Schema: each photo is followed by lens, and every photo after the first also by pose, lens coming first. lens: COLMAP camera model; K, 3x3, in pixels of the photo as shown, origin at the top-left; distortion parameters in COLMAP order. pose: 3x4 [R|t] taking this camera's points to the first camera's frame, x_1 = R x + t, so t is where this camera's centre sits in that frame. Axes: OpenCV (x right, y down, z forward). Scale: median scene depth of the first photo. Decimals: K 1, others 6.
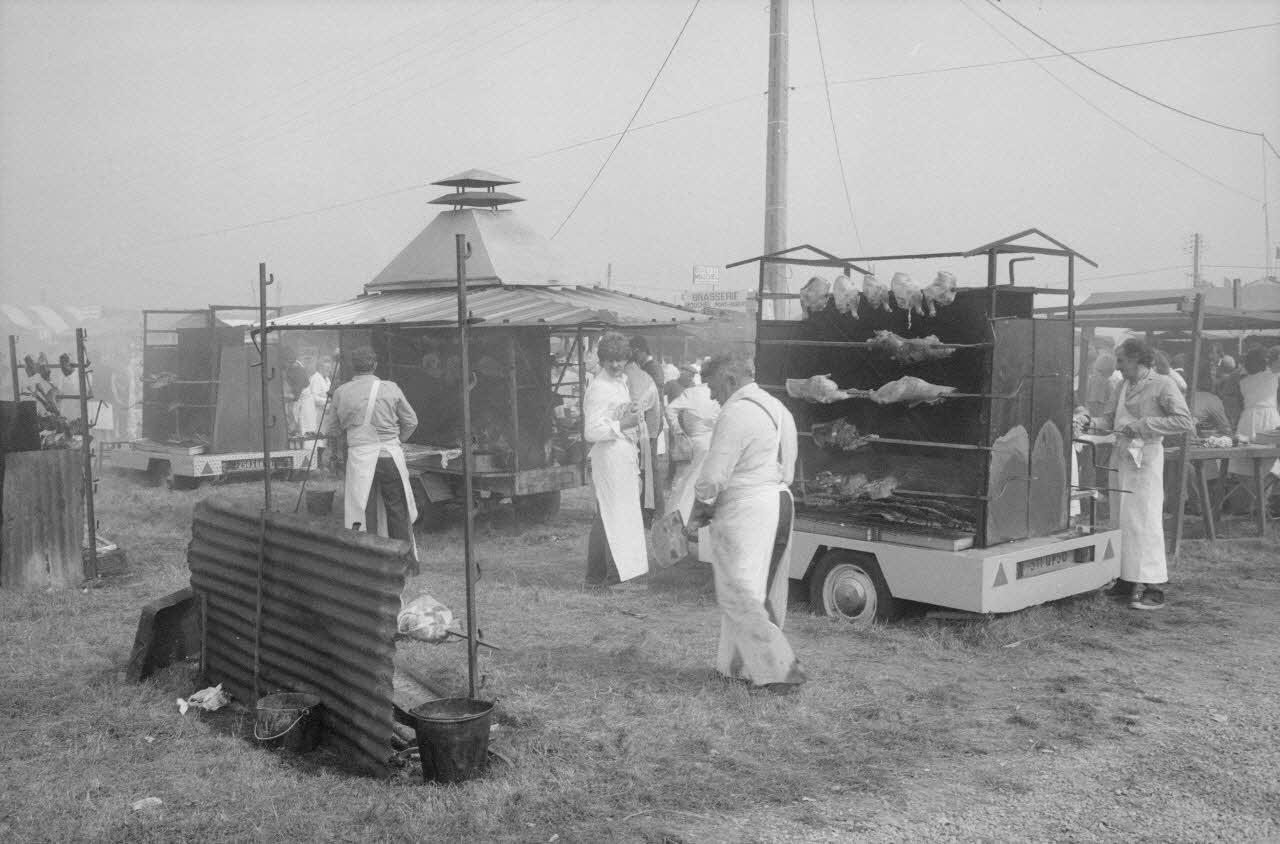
lens RADIAL K [[1277.4, 0, 640.5], [0, 1277.4, 383.7], [0, 0, 1]] dist [-0.022399, 0.026321]
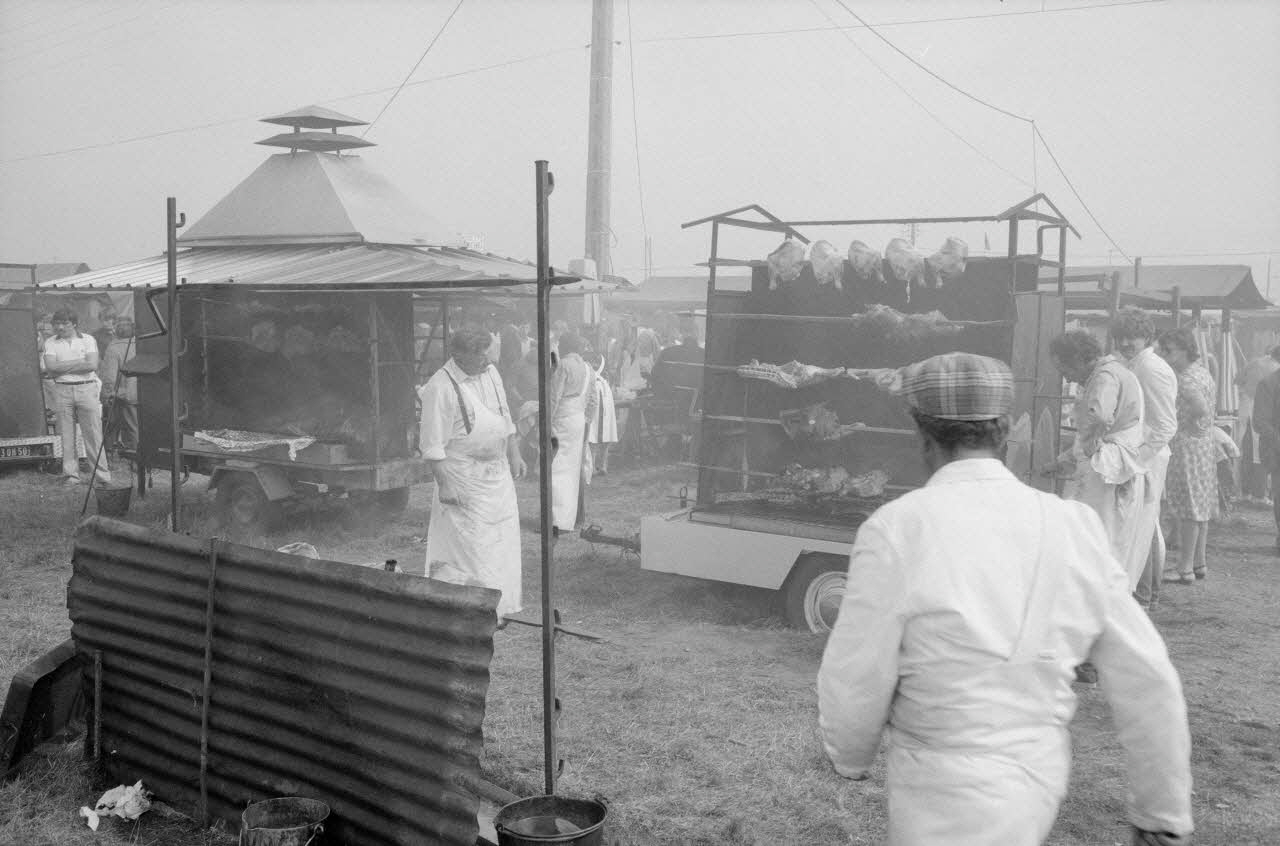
lens RADIAL K [[1277.4, 0, 640.5], [0, 1277.4, 384.7], [0, 0, 1]] dist [-0.022399, 0.026321]
pose [[0.973481, 0.002162, 0.228758, -0.168393], [-0.007181, 0.999751, 0.021109, -0.003759], [-0.228656, -0.022192, 0.973254, 0.184996]]
